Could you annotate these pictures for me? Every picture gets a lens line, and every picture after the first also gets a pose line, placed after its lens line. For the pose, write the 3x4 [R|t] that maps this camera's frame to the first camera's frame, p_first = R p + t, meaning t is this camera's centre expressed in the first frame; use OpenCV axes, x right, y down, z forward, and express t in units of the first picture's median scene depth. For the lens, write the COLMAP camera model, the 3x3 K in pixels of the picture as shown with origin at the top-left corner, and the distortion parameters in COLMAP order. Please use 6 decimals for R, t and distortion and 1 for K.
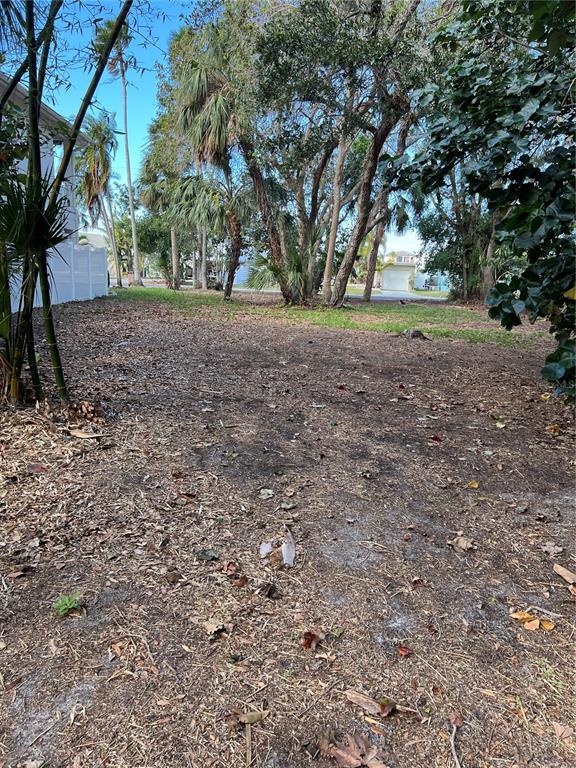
lens RADIAL K [[585.2, 0, 288.0], [0, 585.2, 384.0], [0, 0, 1]] dist [-0.002926, -0.002970]
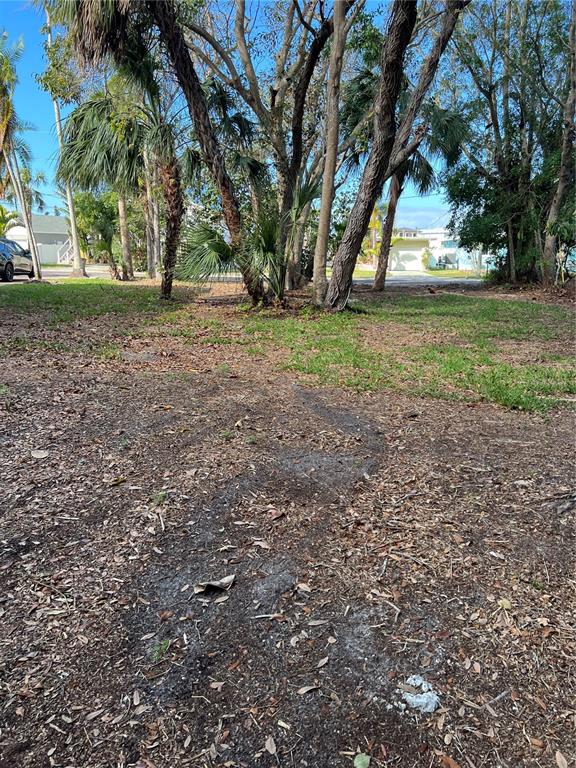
lens RADIAL K [[581.7, 0, 288.0], [0, 581.7, 384.0], [0, 0, 1]] dist [0.001109, -0.002047]
pose [[0.999628, -0.026517, -0.006452, 0.023870], [0.026712, 0.999118, 0.032398, -0.051142], [0.005587, -0.032558, 0.999454, 0.274299]]
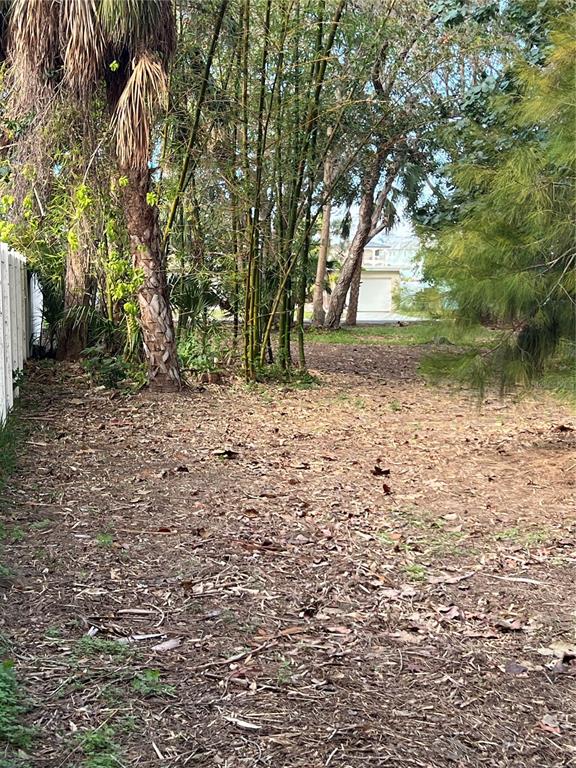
lens RADIAL K [[1251.9, 0, 287.3], [0, 1251.9, 425.7], [0, 0, 1]] dist [0.148140, 0.012474]
pose [[0.989743, -0.050588, 0.133604, -0.151695], [0.060586, 0.995573, -0.071856, 0.086724], [-0.129377, 0.079213, 0.988426, -0.502328]]
